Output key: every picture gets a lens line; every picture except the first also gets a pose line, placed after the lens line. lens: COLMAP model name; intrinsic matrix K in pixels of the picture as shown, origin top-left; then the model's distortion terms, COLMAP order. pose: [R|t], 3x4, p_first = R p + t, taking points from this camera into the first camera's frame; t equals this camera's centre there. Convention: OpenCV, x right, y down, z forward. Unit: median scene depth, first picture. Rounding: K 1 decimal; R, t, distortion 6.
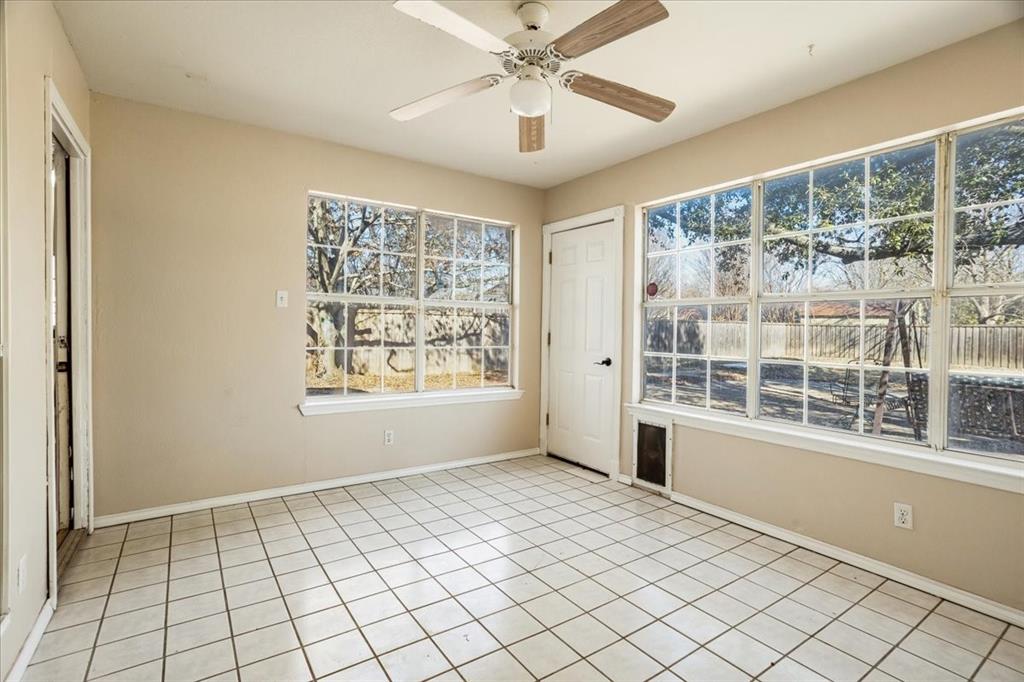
lens RADIAL K [[489.1, 0, 523.0], [0, 489.1, 329.5], [0, 0, 1]] dist [-0.056592, 0.030871]
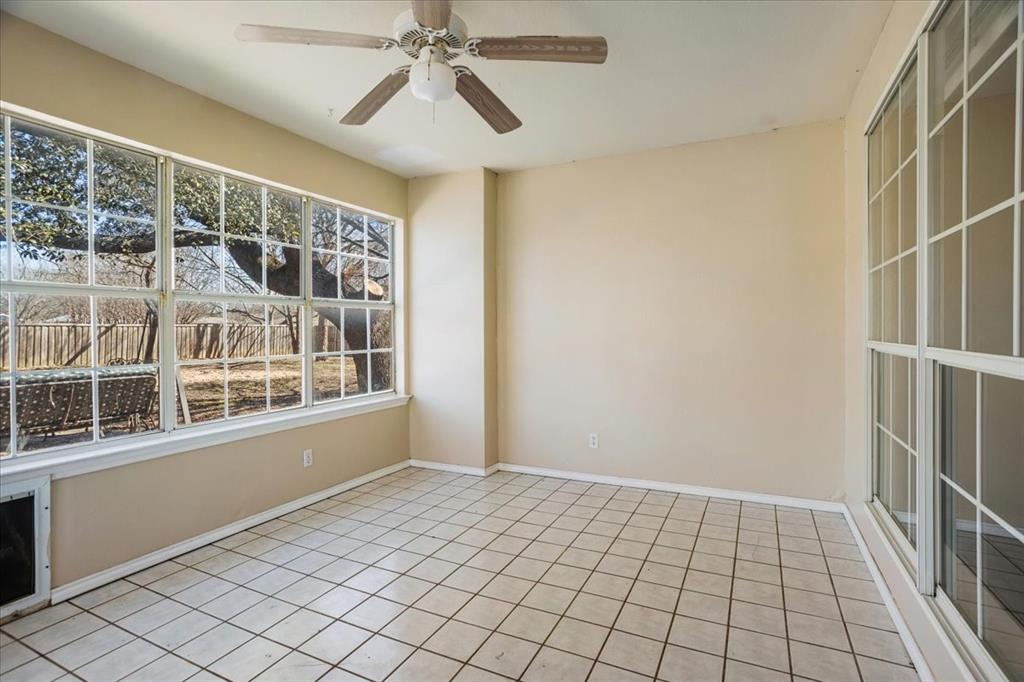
lens RADIAL K [[497.1, 0, 526.0], [0, 497.1, 327.1], [0, 0, 1]] dist [0.000747, 0.000244]
pose [[-0.497285, -0.009660, 0.867534, -0.677943], [0.001337, 0.999928, 0.011901, -0.011770], [-0.867586, 0.007078, -0.497236, 0.984045]]
